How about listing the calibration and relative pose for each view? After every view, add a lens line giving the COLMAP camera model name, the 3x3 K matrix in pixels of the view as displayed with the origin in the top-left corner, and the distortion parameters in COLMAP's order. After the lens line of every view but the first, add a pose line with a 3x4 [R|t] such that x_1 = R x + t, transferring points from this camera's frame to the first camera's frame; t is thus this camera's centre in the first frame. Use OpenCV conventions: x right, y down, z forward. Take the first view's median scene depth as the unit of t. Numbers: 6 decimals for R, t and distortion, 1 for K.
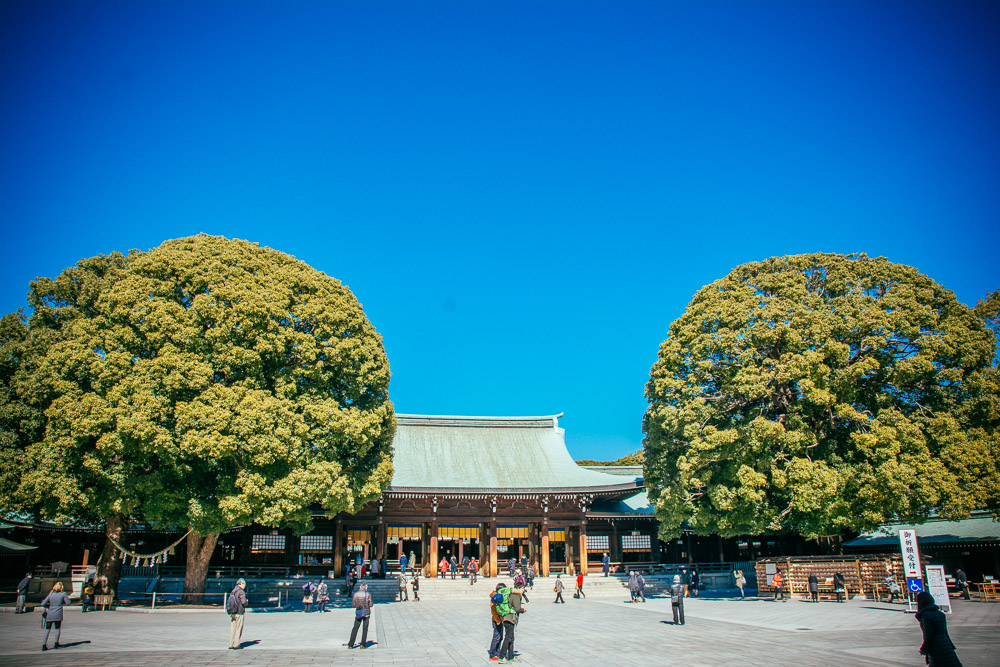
lens RADIAL K [[726.3, 0, 500.0], [0, 726.3, 333.5], [0, 0, 1]] dist [-0.132670, 0.100260]
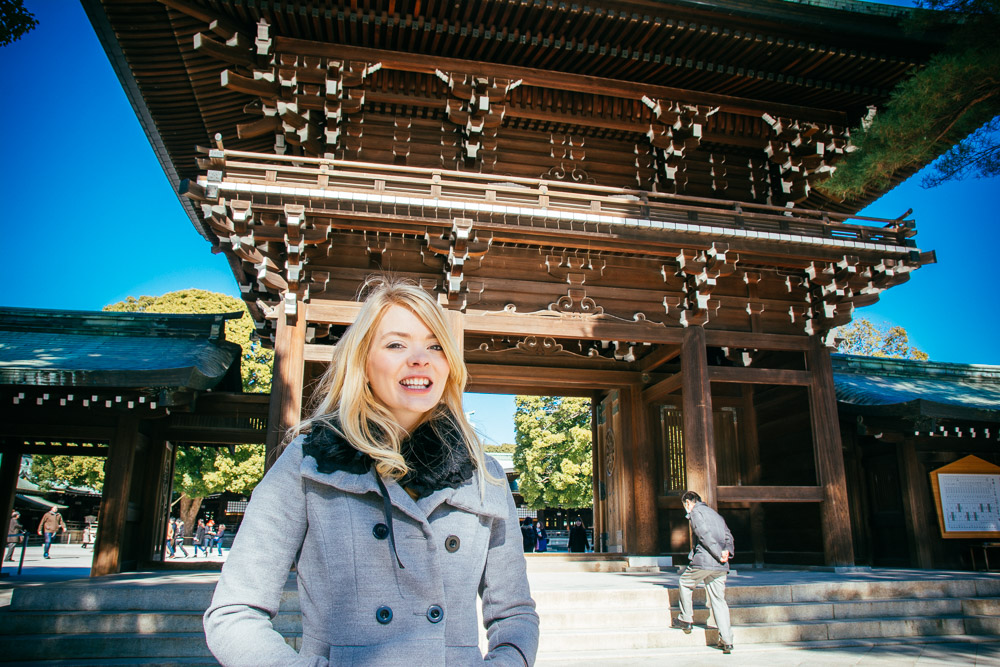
lens RADIAL K [[726.3, 0, 500.0], [0, 726.3, 333.5], [0, 0, 1]] dist [-0.132670, 0.100260]
pose [[0.999462, 0.021586, 0.024713, 0.177583], [-0.022314, 0.999313, 0.029583, -0.115732], [-0.024057, -0.030118, 0.999257, -0.478072]]
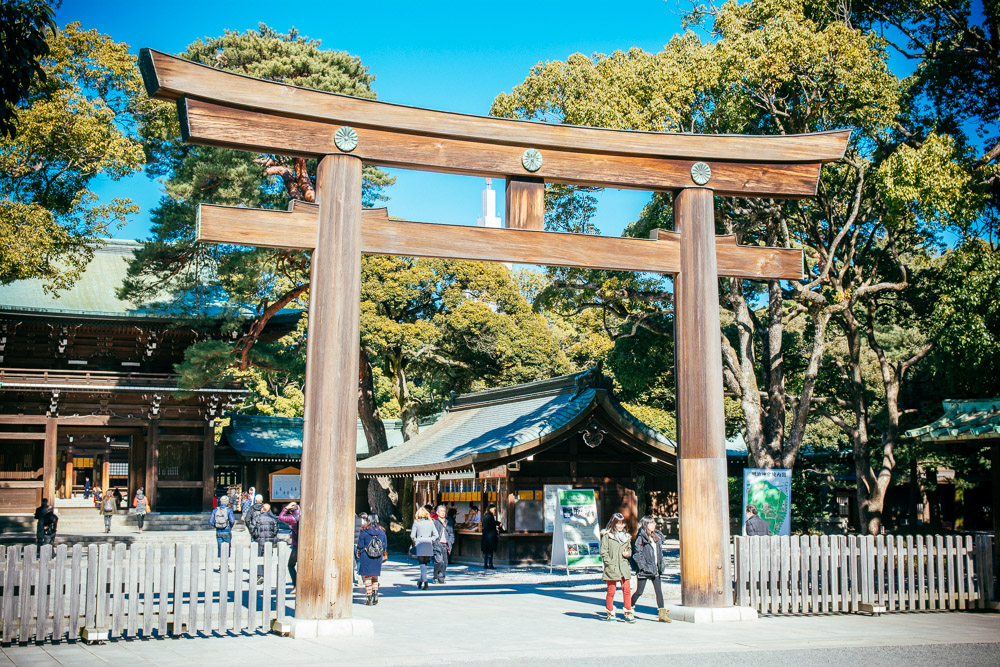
lens RADIAL K [[1392.8, 0, 500.0], [0, 1392.8, 333.5], [0, 0, 1]] dist [0.021740, 0.039300]
pose [[0.968884, 0.035568, 0.244947, 0.269920], [-0.081125, 0.980590, 0.178498, -0.556874], [-0.233844, -0.192815, 0.952963, -1.850040]]
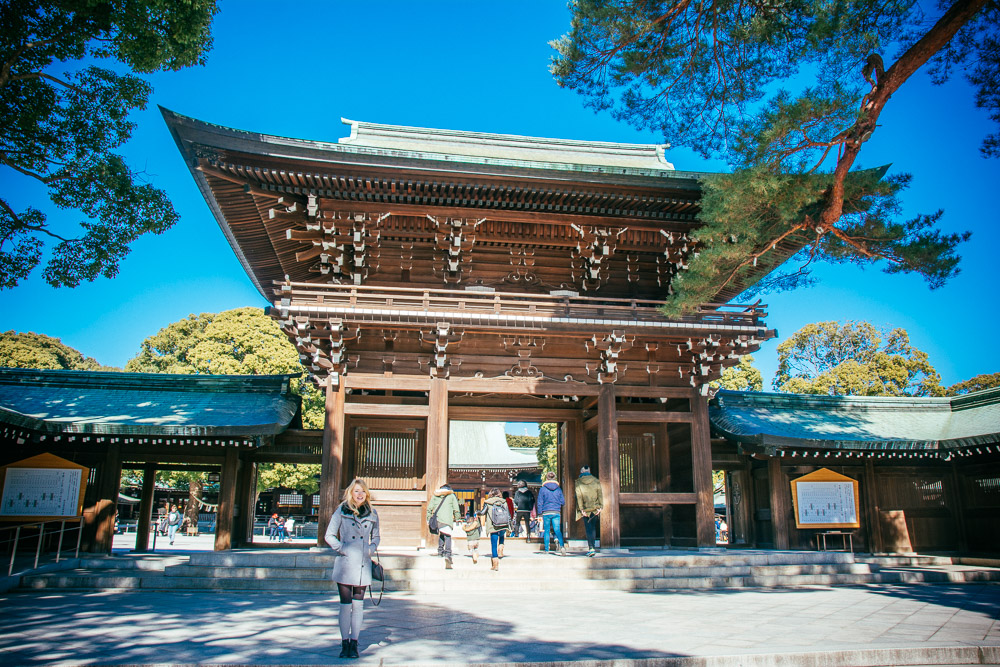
lens RADIAL K [[726.3, 0, 500.0], [0, 726.3, 333.5], [0, 0, 1]] dist [-0.132670, 0.100260]
pose [[0.999458, 0.006386, -0.032306, 0.221183], [-0.004928, 0.998974, 0.045027, -0.169451], [0.032561, -0.044844, 0.998463, -0.645116]]
